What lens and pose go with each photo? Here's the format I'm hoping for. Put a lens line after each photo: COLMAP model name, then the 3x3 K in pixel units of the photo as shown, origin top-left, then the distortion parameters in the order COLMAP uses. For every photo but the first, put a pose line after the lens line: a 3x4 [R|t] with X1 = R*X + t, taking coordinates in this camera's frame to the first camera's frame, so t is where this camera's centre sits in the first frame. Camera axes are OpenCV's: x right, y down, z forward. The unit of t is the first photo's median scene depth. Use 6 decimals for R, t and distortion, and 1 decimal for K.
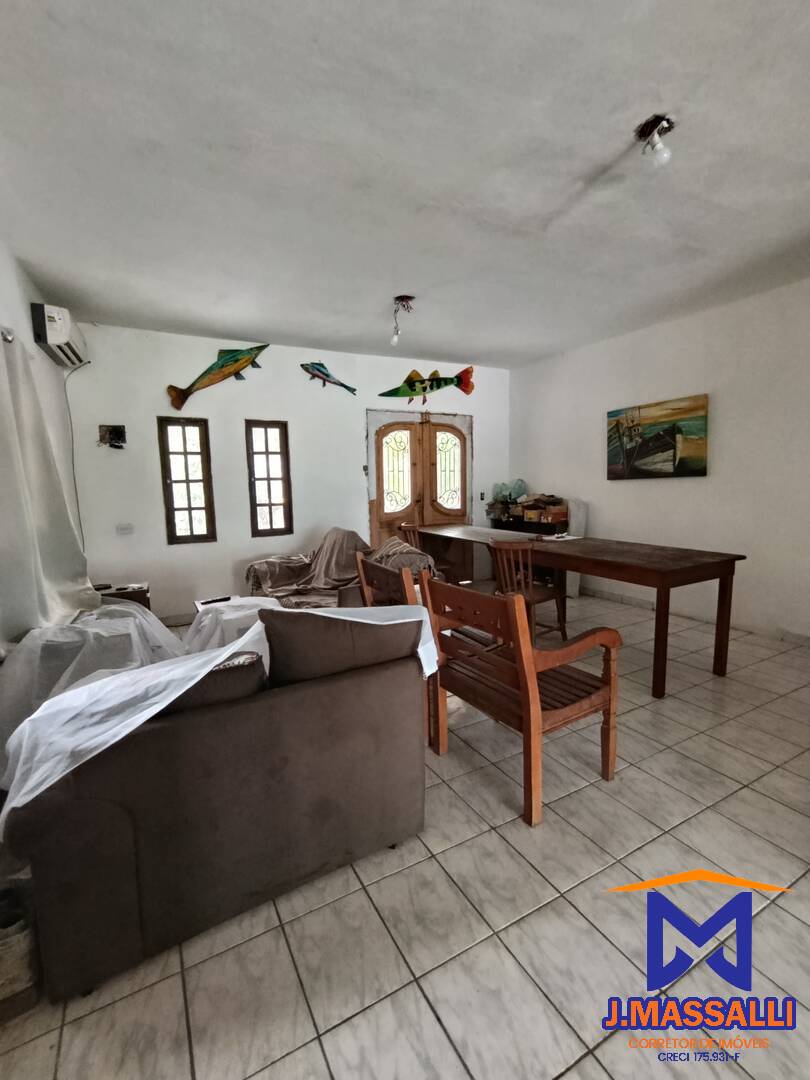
lens RADIAL K [[490.0, 0, 400.1], [0, 490.0, 543.6], [0, 0, 1]] dist [0.006196, 0.002423]
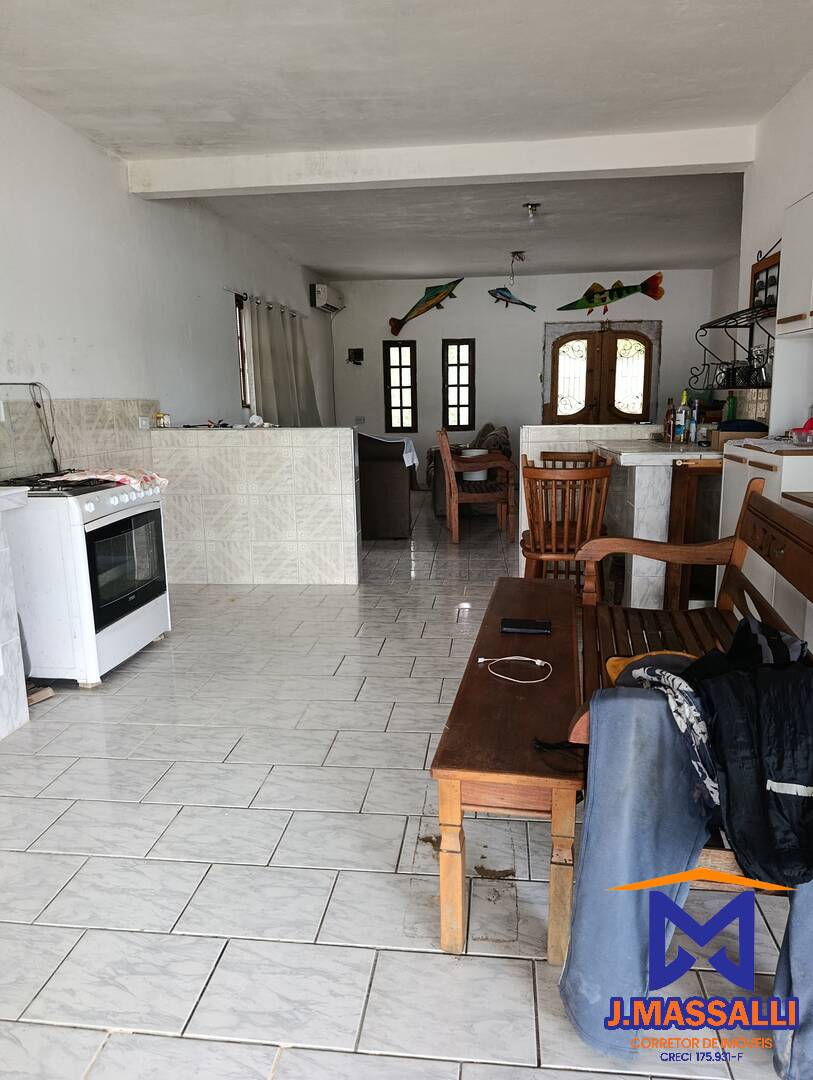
lens RADIAL K [[760.1, 0, 407.7], [0, 760.1, 542.0], [0, 0, 1]] dist [0.020640, -0.030240]
pose [[0.827429, 0.110530, -0.550586, 0.701554], [-0.071077, 0.993167, 0.092562, 0.091771], [0.557054, -0.037454, 0.829631, -0.674775]]
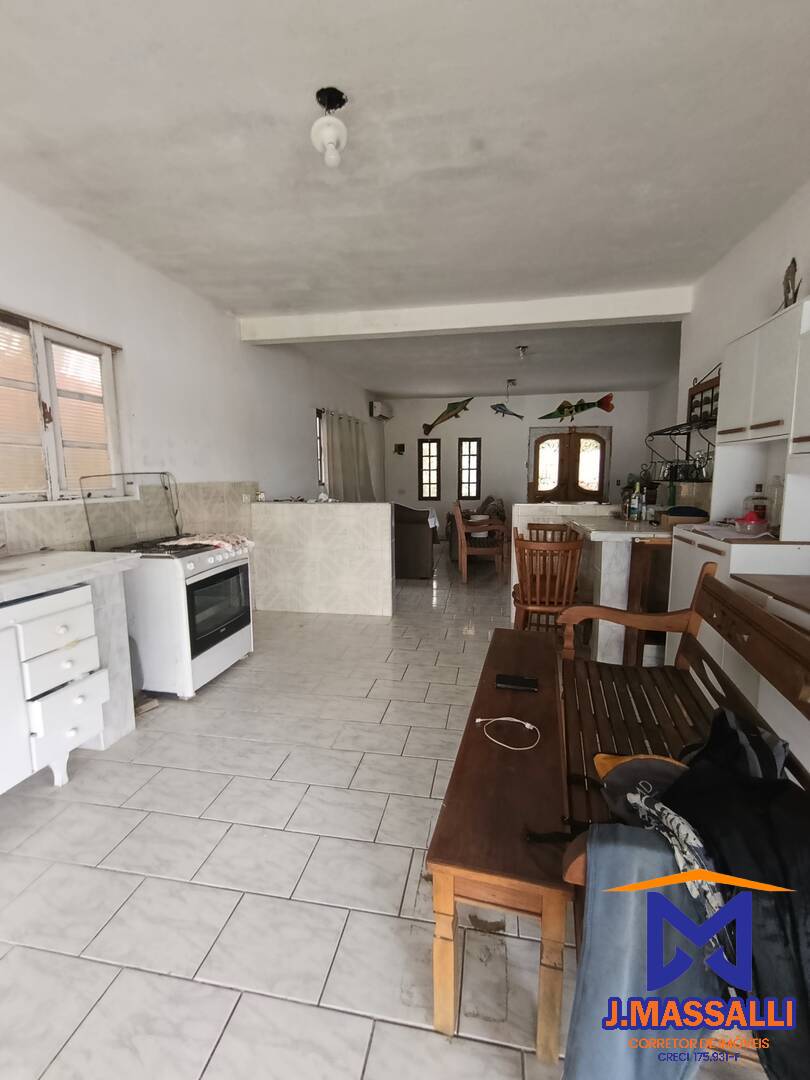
lens RADIAL K [[490.0, 0, 402.9], [0, 490.0, 539.8], [0, 0, 1]] dist [0.006196, 0.002423]
pose [[0.785173, 0.099609, -0.611213, 0.648729], [-0.087183, 0.994929, 0.050147, 0.059214], [0.613108, 0.013913, 0.789876, -0.576033]]
